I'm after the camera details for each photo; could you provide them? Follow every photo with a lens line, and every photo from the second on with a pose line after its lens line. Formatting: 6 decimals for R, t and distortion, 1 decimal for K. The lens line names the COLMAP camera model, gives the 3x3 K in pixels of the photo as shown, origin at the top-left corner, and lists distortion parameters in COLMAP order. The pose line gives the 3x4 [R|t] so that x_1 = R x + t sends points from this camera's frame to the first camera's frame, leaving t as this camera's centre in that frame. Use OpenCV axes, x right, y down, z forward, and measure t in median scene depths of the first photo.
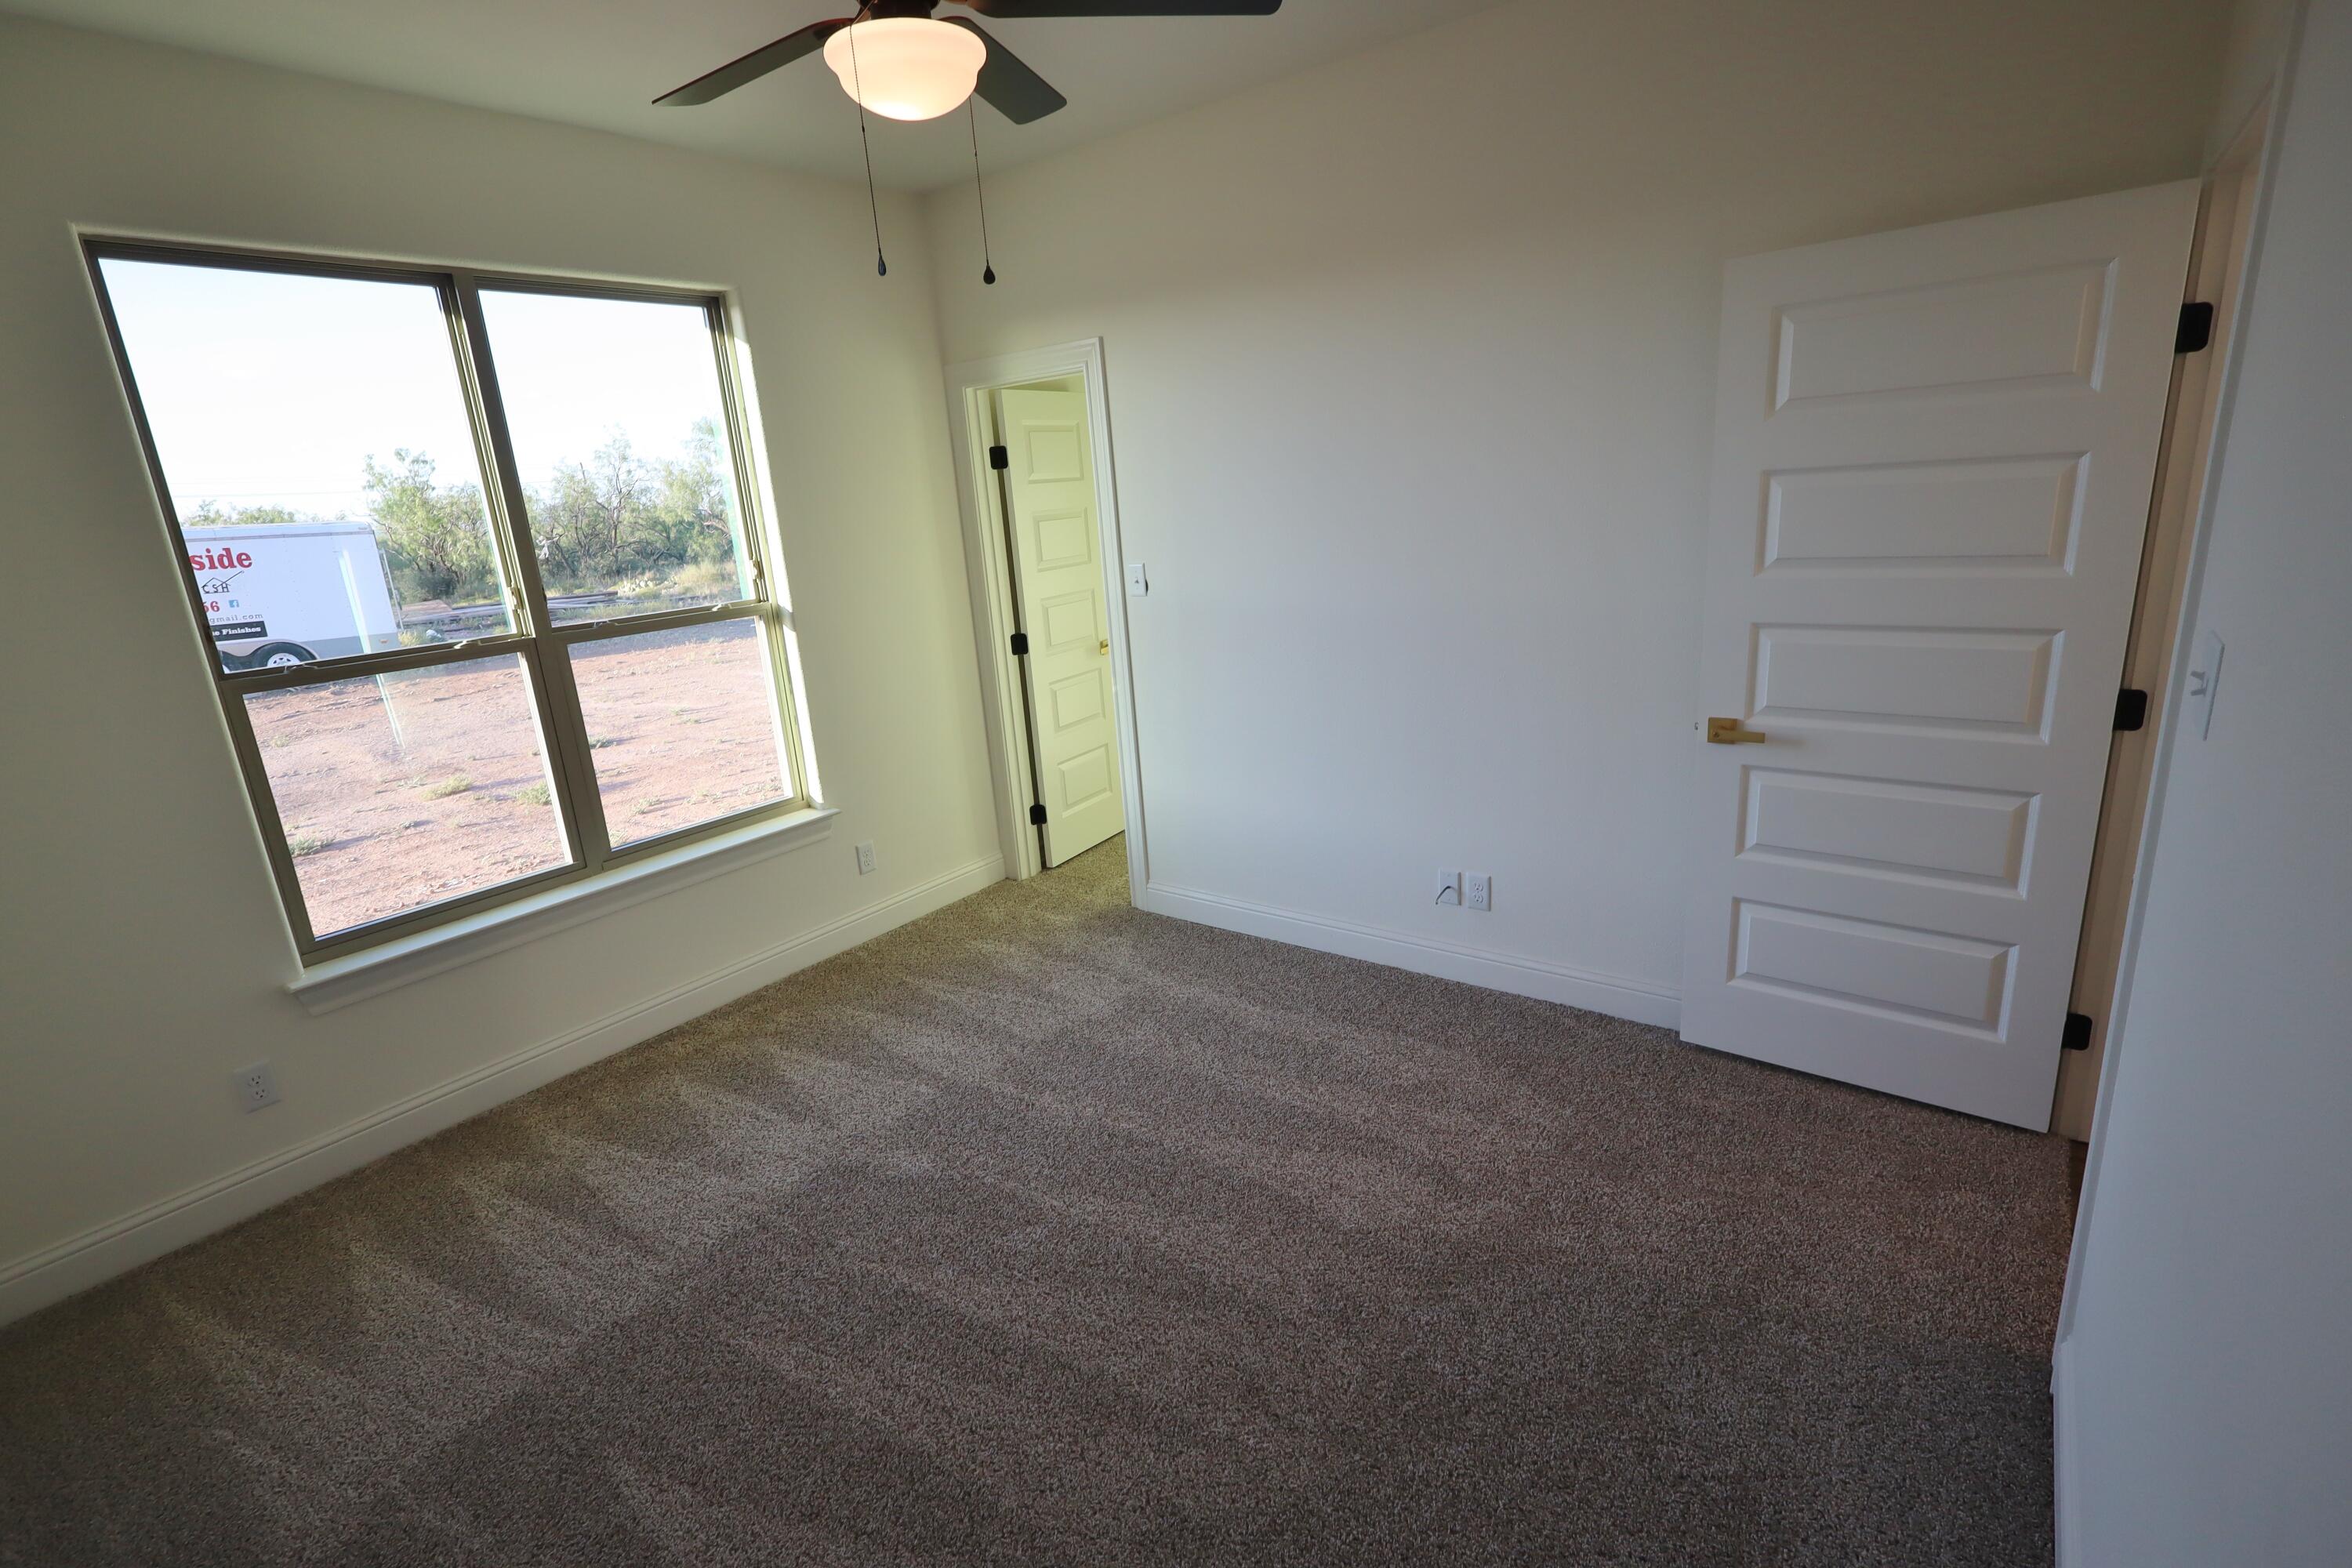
lens RADIAL K [[1083.1, 0, 1156.2], [0, 1083.1, 783.8], [0, 0, 1]] dist [-0.000084, 0.000355]
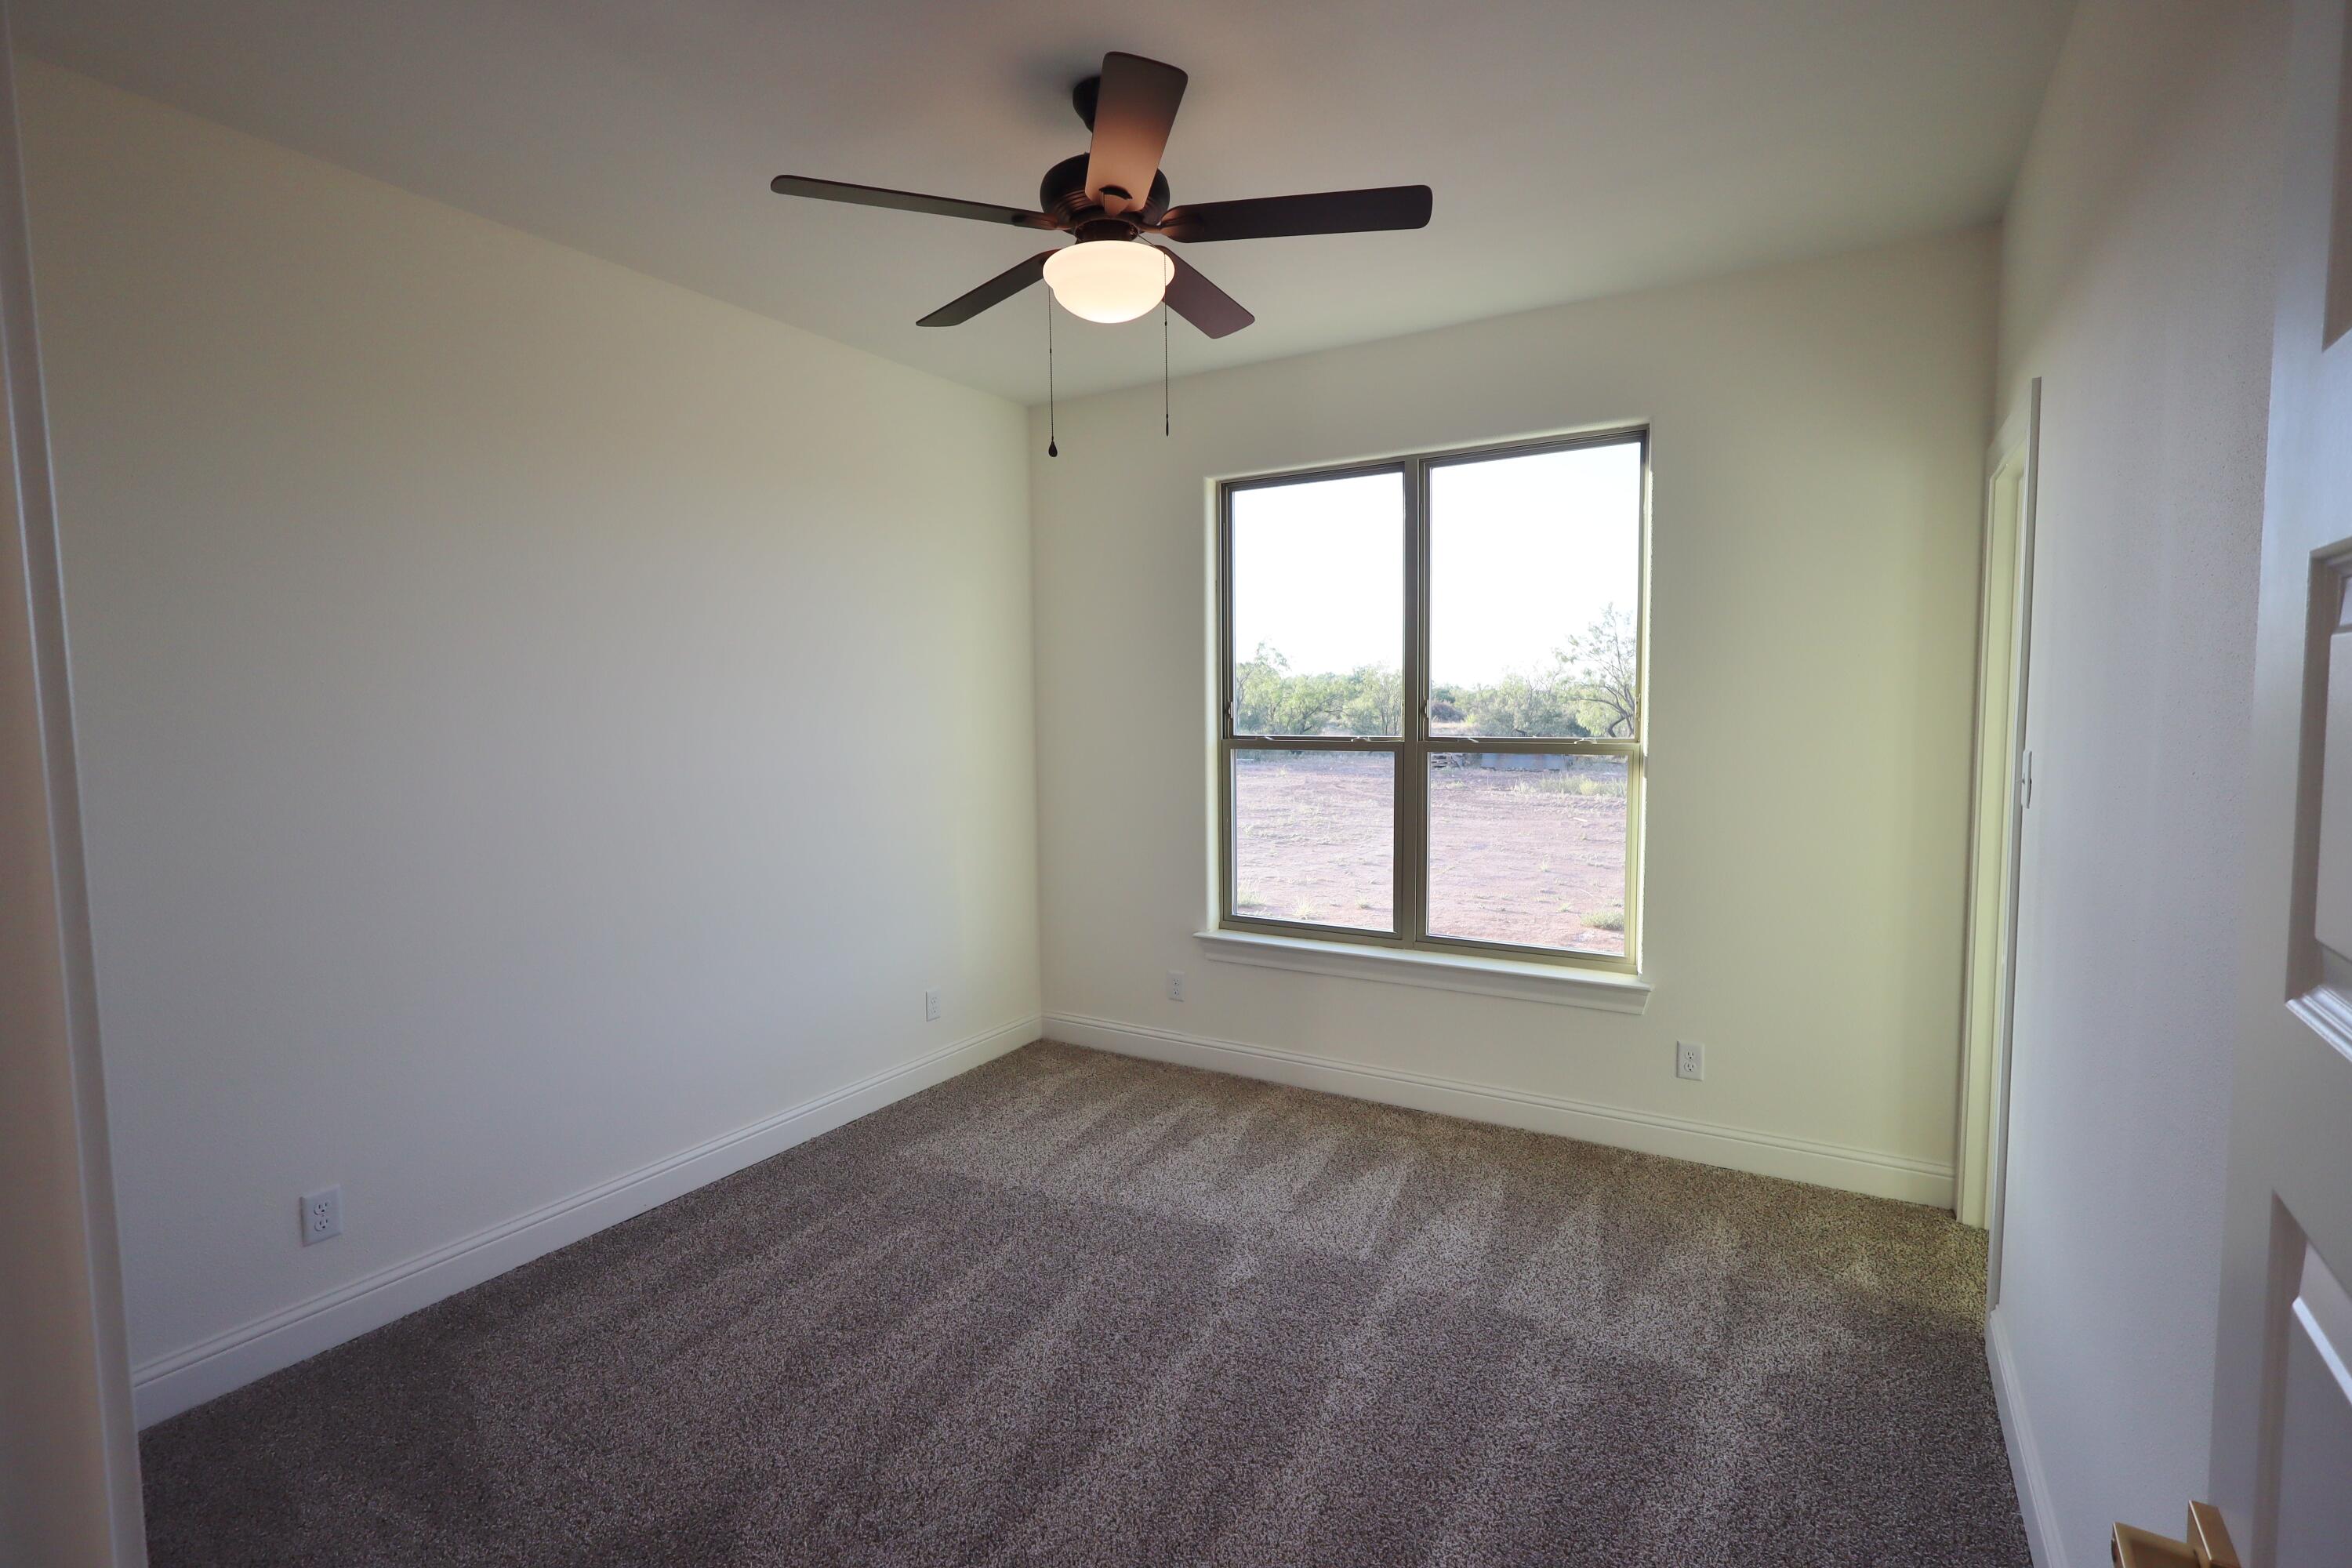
lens RADIAL K [[1083.1, 0, 1156.2], [0, 1083.1, 783.8], [0, 0, 1]] dist [-0.000084, 0.000355]
pose [[0.116505, 0.151959, -0.981496, 0.596430], [-0.261430, 0.958068, 0.117299, -0.160959], [0.958165, 0.242927, 0.151346, 0.565599]]
